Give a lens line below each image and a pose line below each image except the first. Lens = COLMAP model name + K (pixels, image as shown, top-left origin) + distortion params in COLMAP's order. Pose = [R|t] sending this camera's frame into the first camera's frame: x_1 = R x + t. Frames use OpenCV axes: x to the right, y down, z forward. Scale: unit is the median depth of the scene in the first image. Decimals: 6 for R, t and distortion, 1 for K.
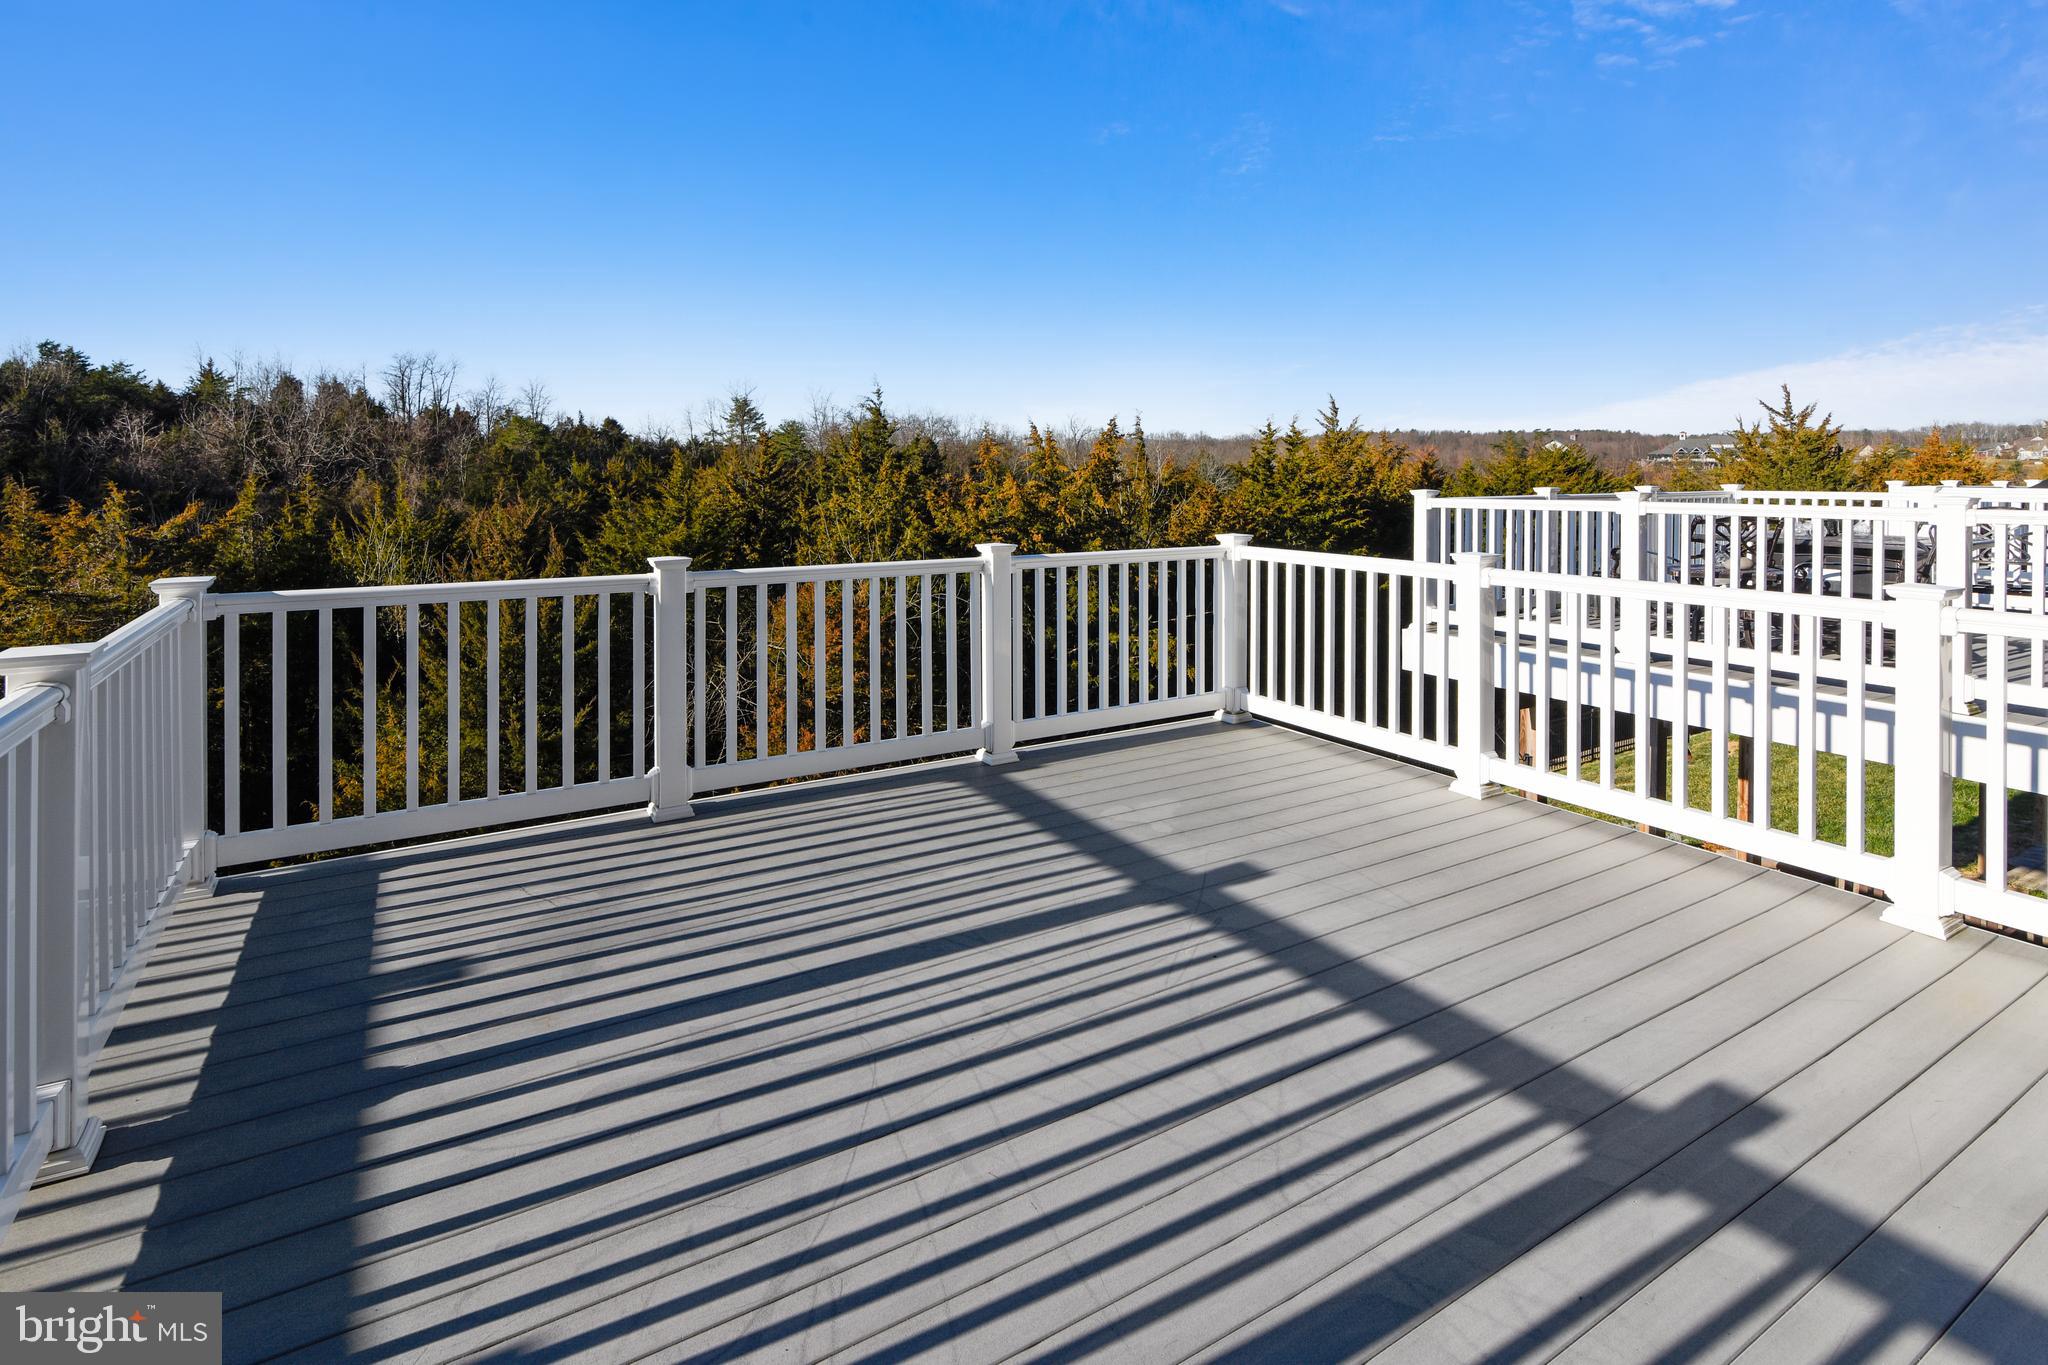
lens RADIAL K [[1009.1, 0, 999.3], [0, 1009.1, 474.1], [0, 0, 1]] dist [-0.000622, 0.001301]
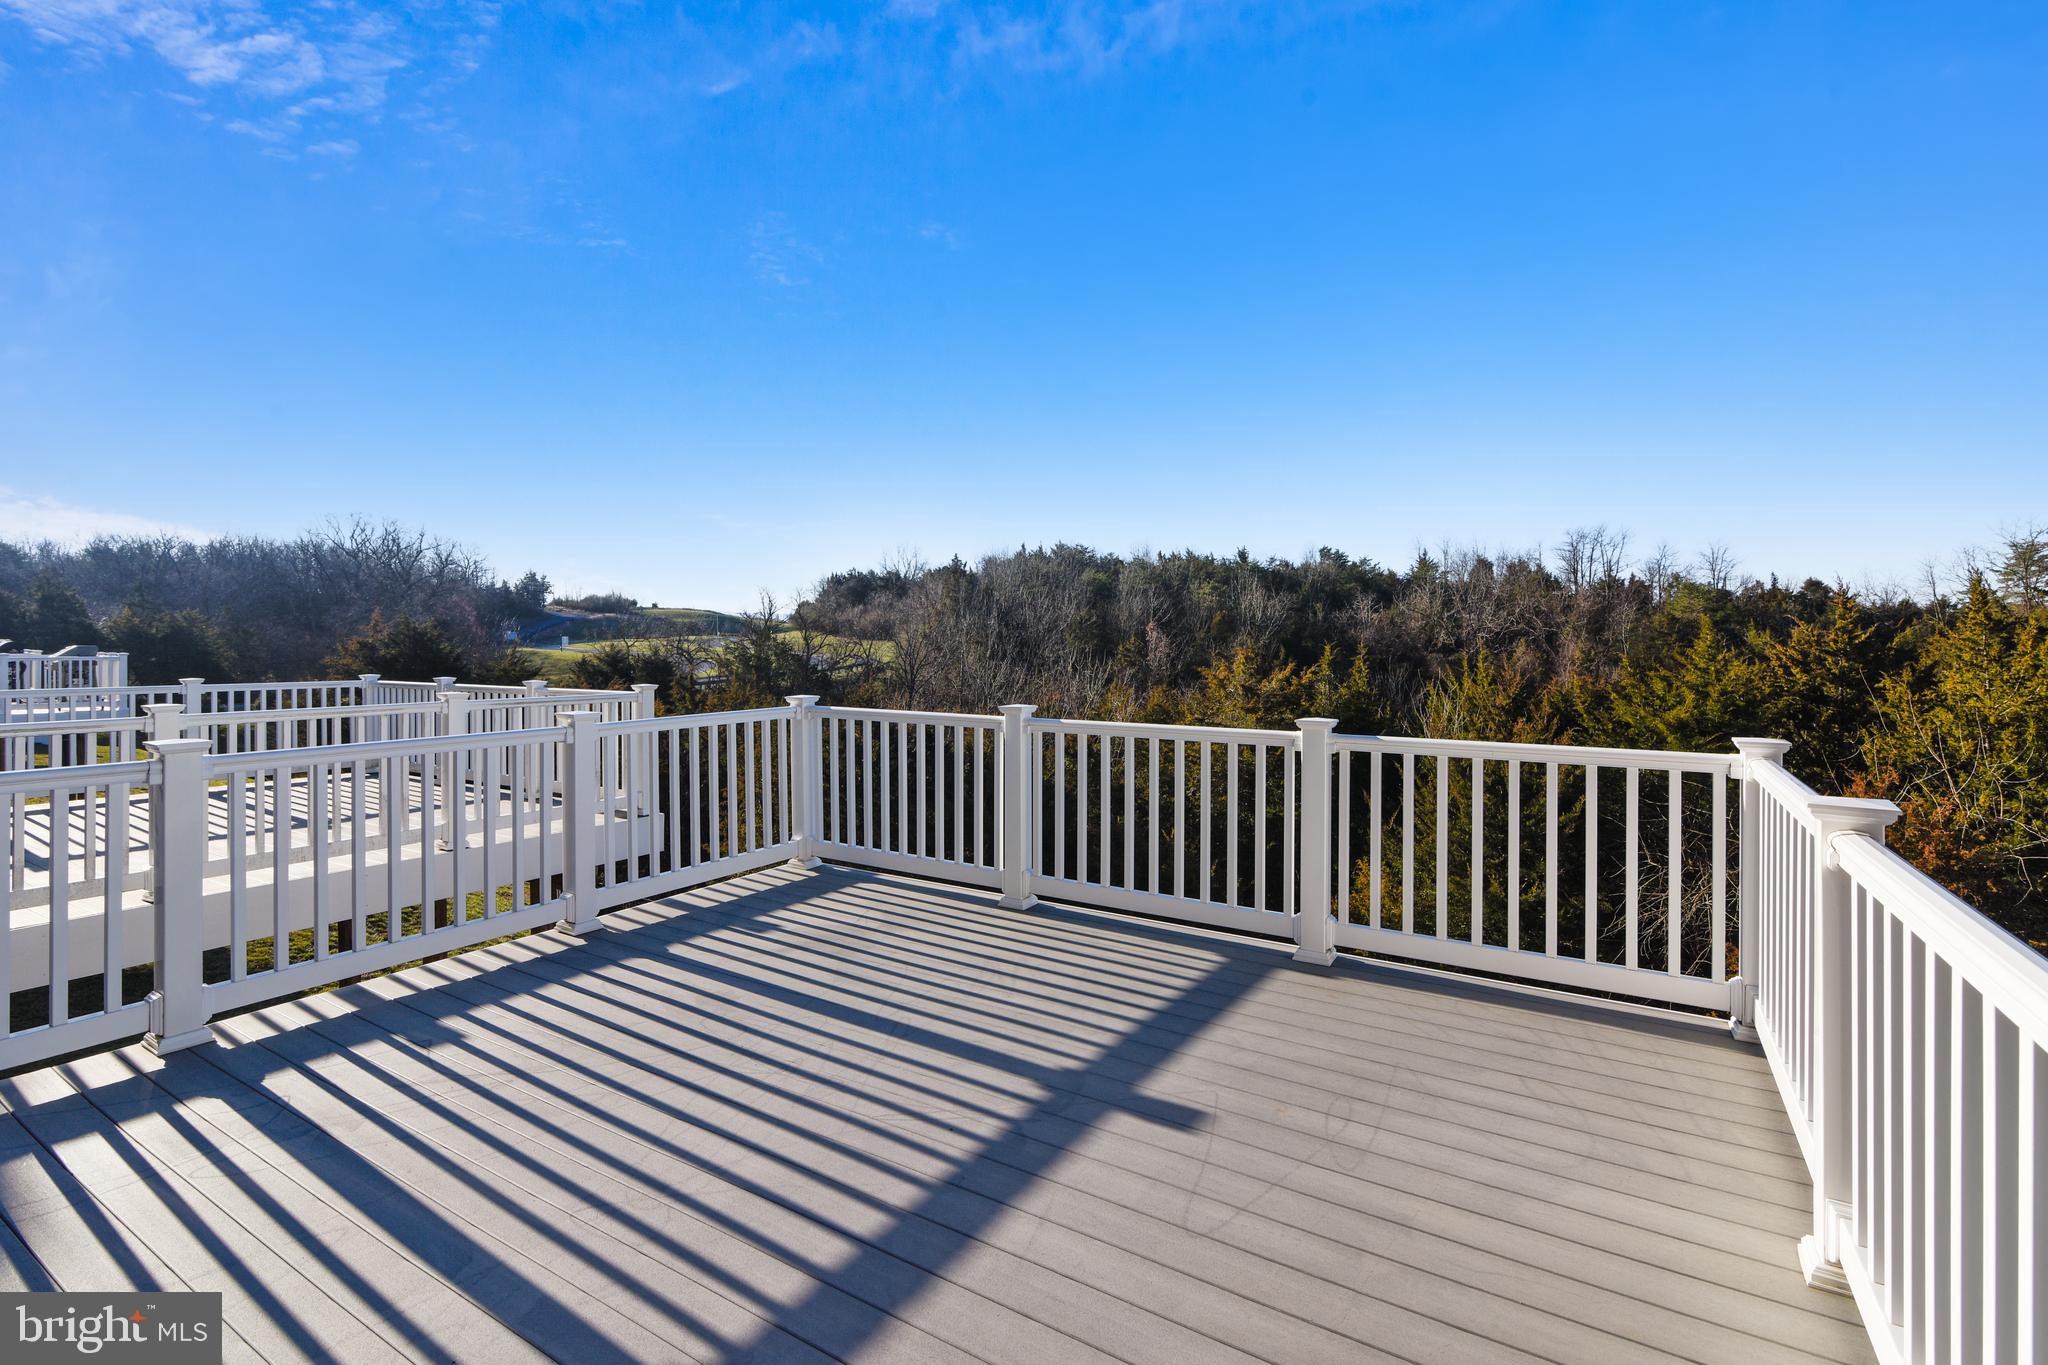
lens RADIAL K [[956.2, 0, 1024.7], [0, 956.2, 634.2], [0, 0, 1]] dist [-0.005564, -0.001067]
pose [[0.454642, -0.003990, -0.890665, 0.186692], [-0.004000, 0.999971, -0.006521, -0.000092], [0.890665, 0.006528, 0.454613, 0.110051]]
